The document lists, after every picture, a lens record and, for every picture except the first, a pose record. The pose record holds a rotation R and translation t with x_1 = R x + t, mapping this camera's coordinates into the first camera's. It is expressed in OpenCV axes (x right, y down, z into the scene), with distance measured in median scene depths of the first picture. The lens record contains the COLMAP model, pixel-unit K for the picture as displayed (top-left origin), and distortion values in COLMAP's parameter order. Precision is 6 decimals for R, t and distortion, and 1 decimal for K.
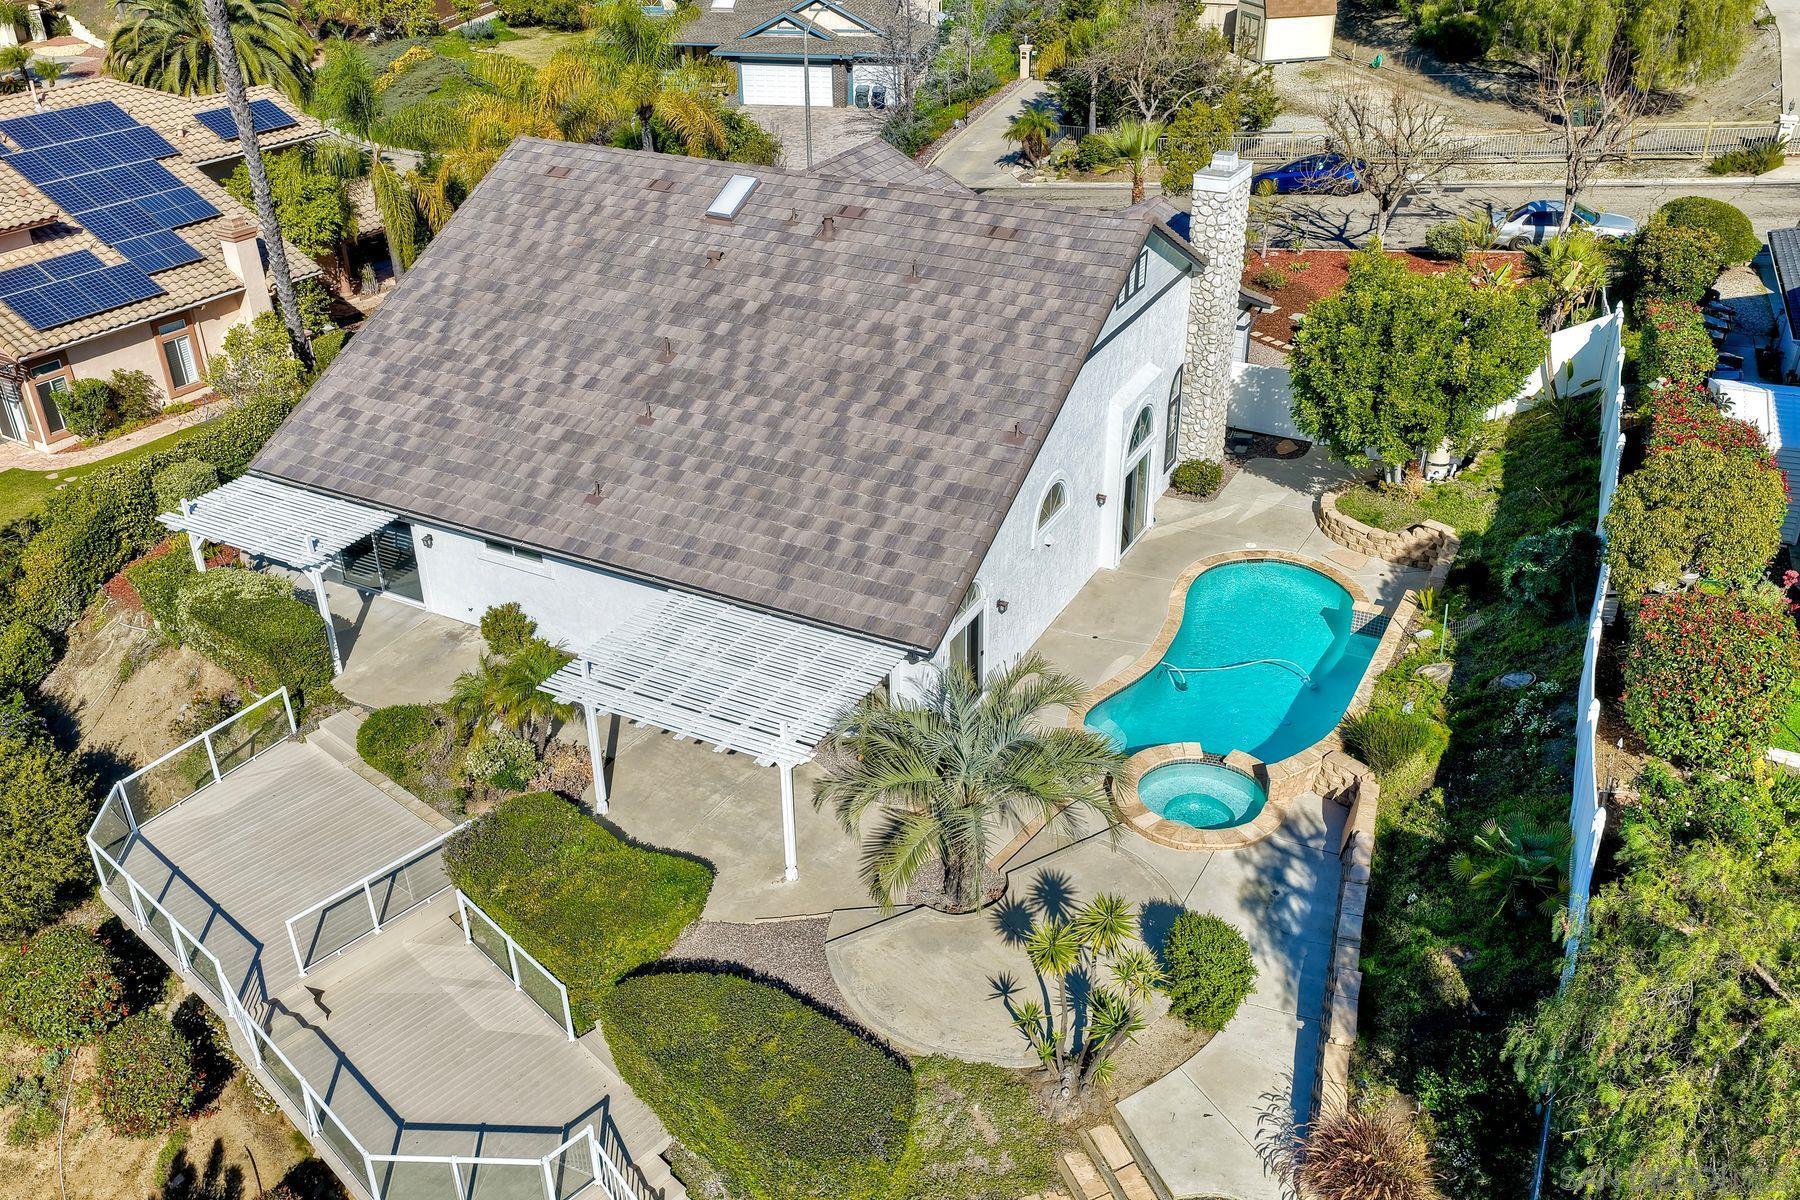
lens RADIAL K [[1535.3, 0, 921.9], [0, 1535.3, 624.8], [0, 0, 1]] dist [-0.011418, 0.022112]
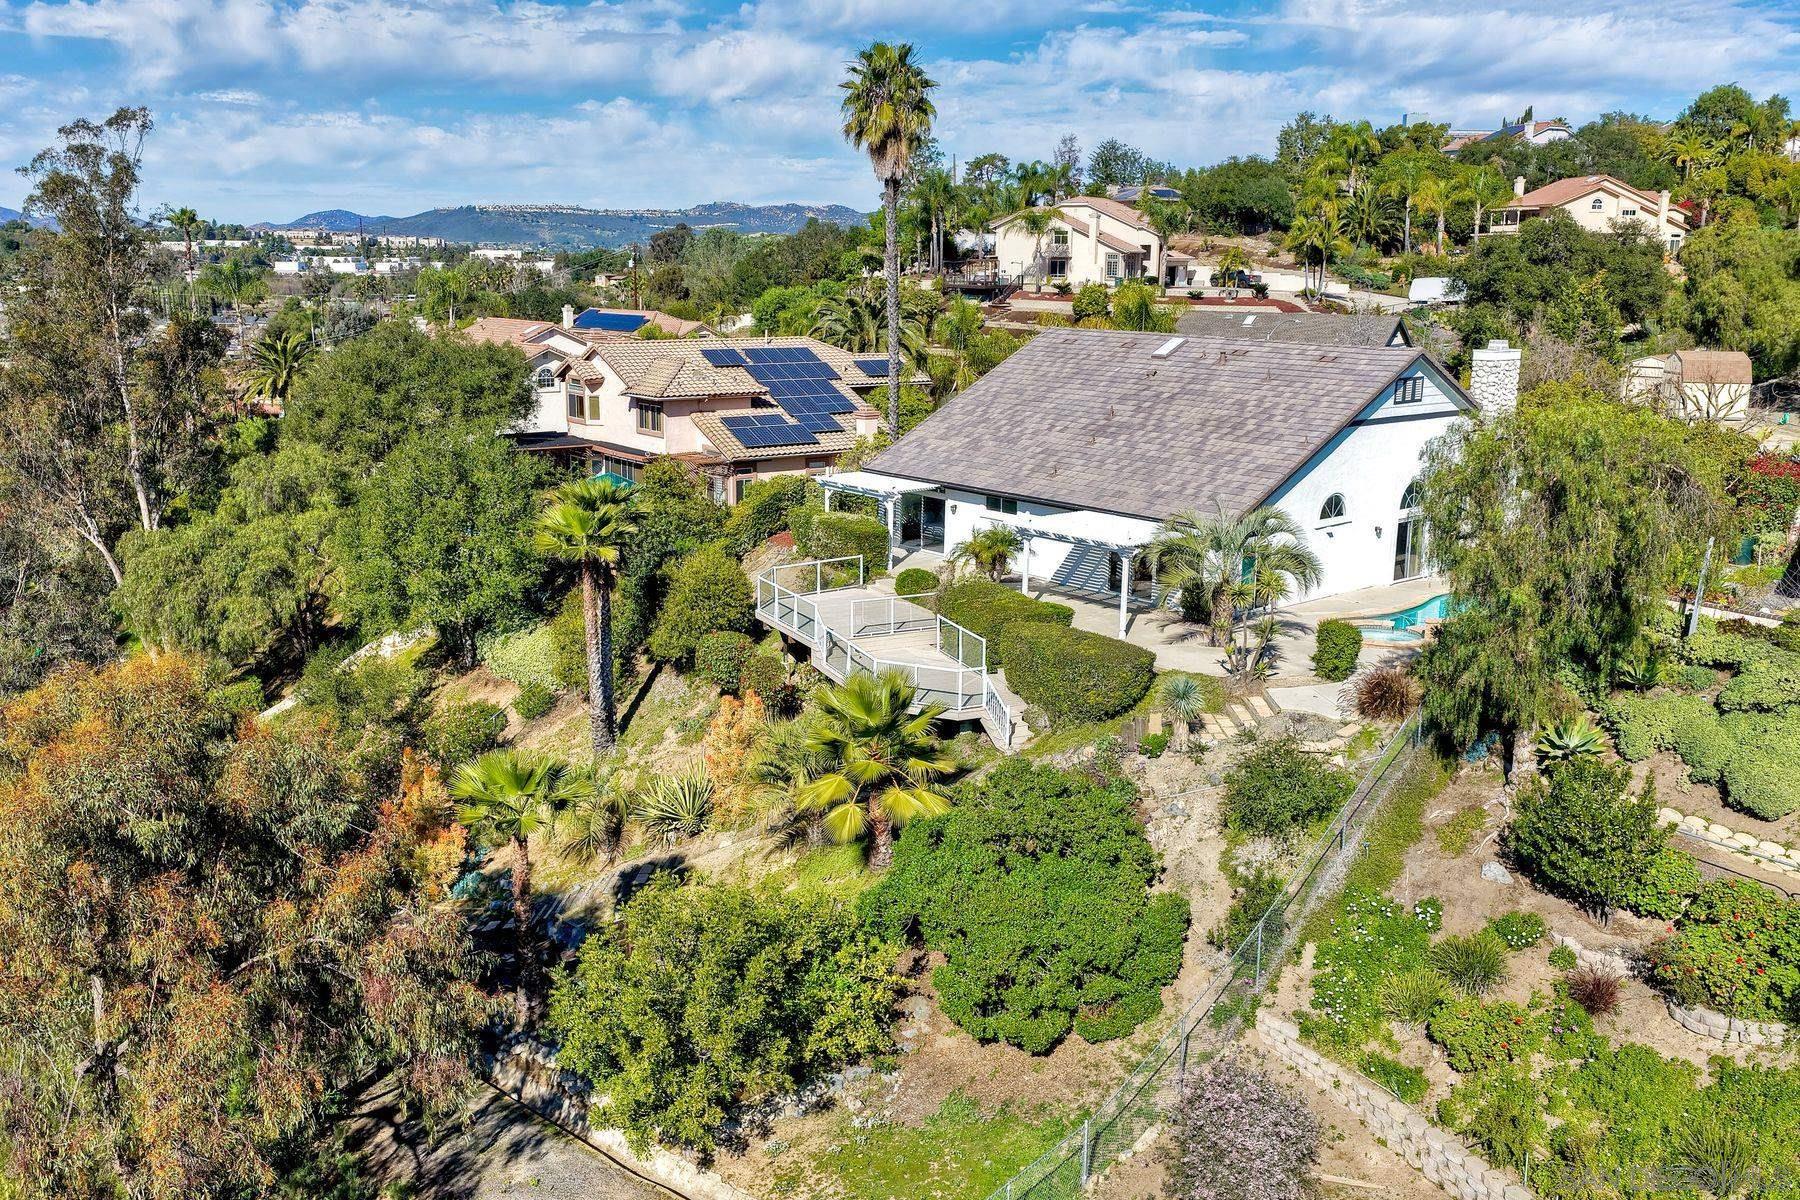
lens RADIAL K [[1535.3, 0, 911.6], [0, 1535.3, 612.5], [0, 0, 1]] dist [-0.011418, 0.022112]
pose [[0.934430, 0.100062, -0.341801, 0.219558], [-0.195852, 0.945948, -0.258504, 0.492335], [0.297460, 0.308497, 0.903520, -0.494903]]
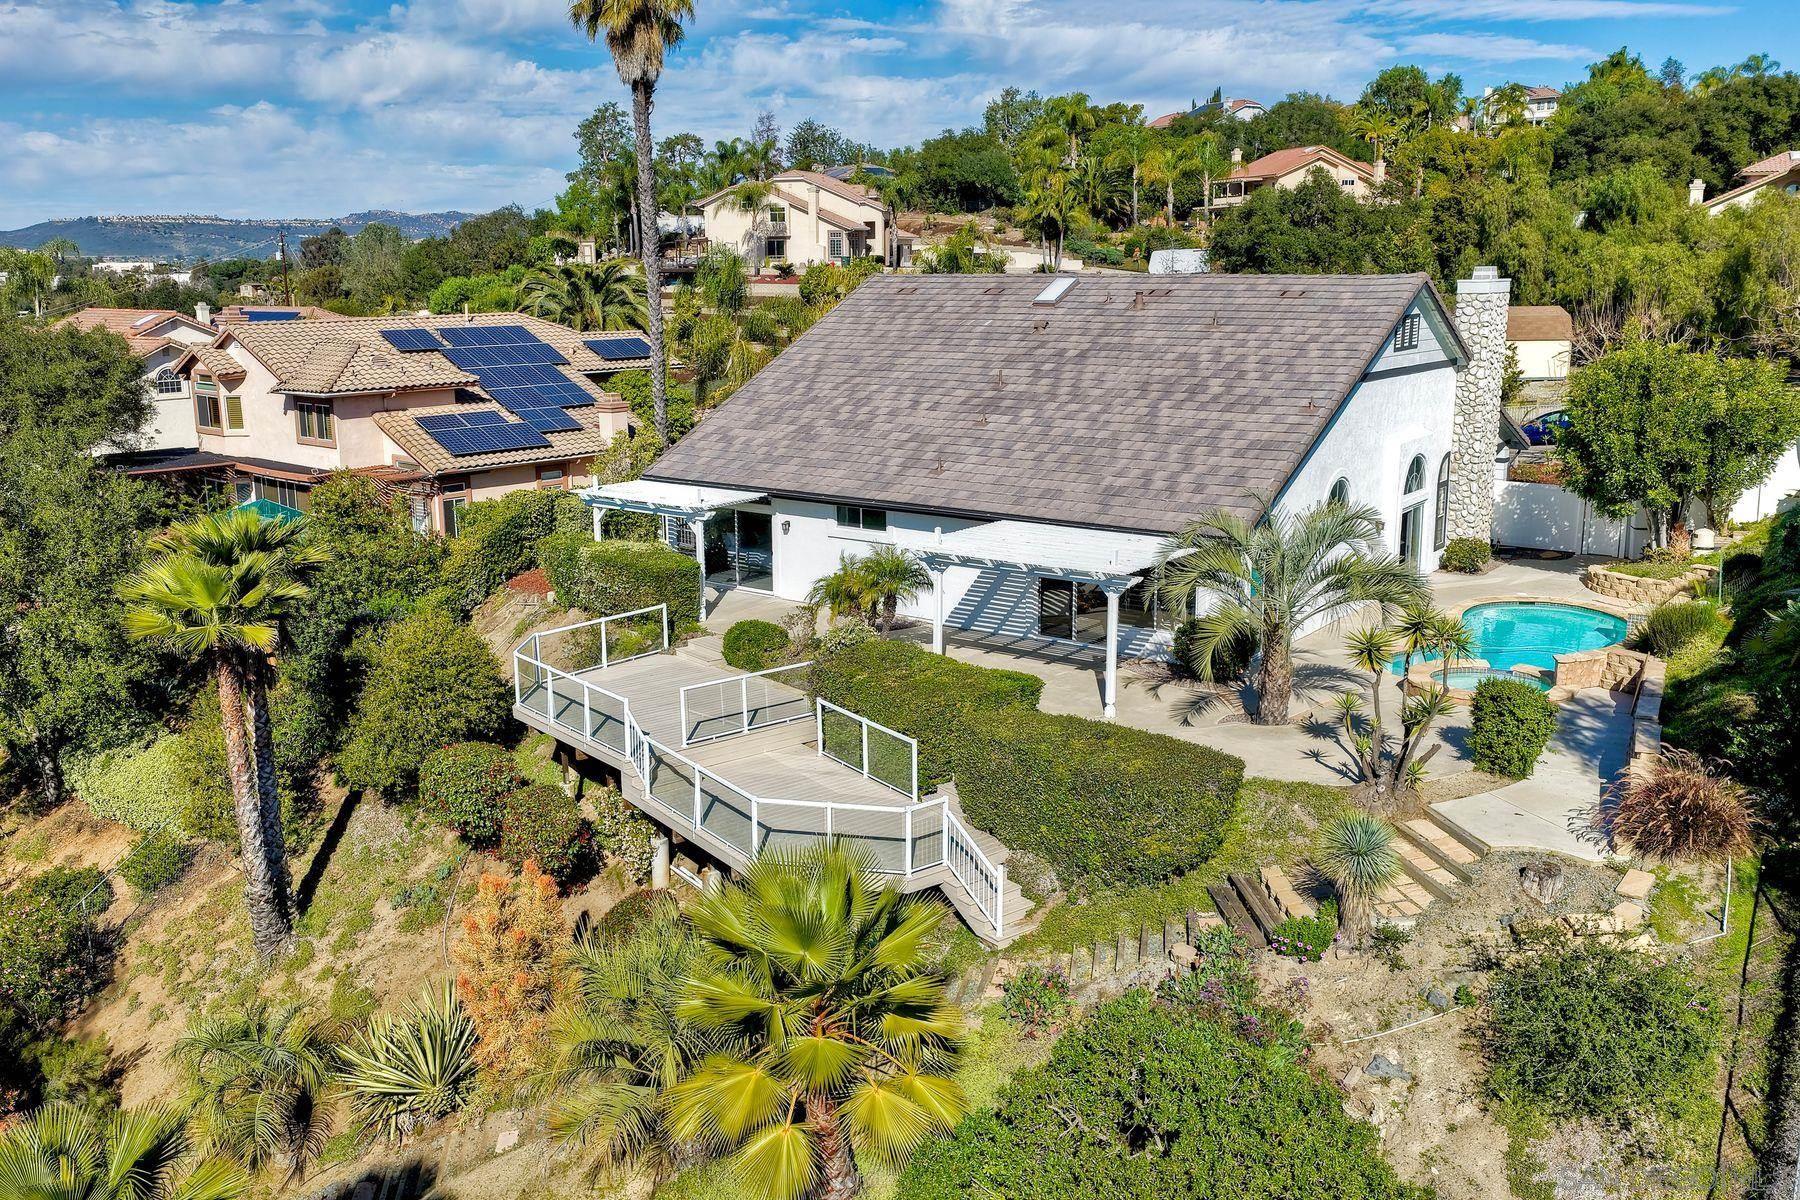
lens RADIAL K [[1535.3, 0, 911.1], [0, 1535.3, 601.9], [0, 0, 1]] dist [-0.011418, 0.022112]
pose [[0.987619, 0.035402, -0.152823, -0.046798], [-0.079542, 0.952691, -0.293347, 0.331897], [0.135208, 0.301871, 0.943712, -0.071746]]
